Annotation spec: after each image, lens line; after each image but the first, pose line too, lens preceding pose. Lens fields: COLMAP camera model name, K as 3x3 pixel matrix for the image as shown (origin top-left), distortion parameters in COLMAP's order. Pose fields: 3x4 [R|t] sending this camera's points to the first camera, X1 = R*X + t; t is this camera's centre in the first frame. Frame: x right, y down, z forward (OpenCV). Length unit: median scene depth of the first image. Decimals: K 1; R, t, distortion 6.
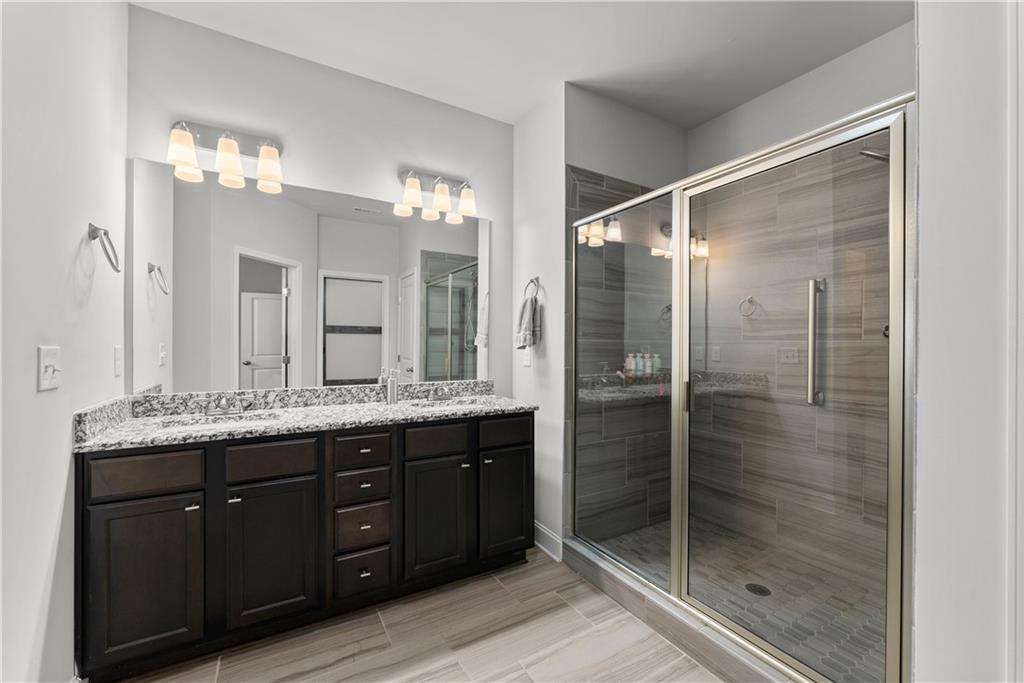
lens RADIAL K [[419.5, 0, 504.5], [0, 419.5, 343.1], [0, 0, 1]] dist [0.000923, -0.000038]
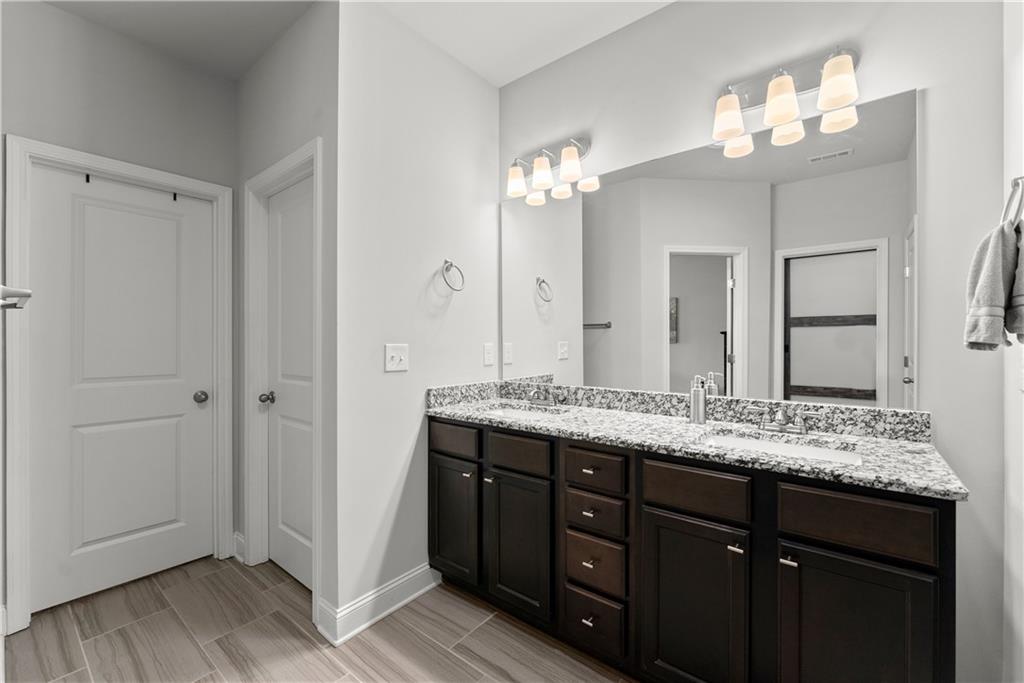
lens RADIAL K [[419.5, 0, 504.5], [0, 419.5, 343.1], [0, 0, 1]] dist [0.000923, -0.000038]
pose [[0.357697, -0.002877, -0.933833, 0.315883], [0.009027, 0.999959, 0.000377, 0.003743], [0.933794, -0.008564, 0.357708, 0.469600]]
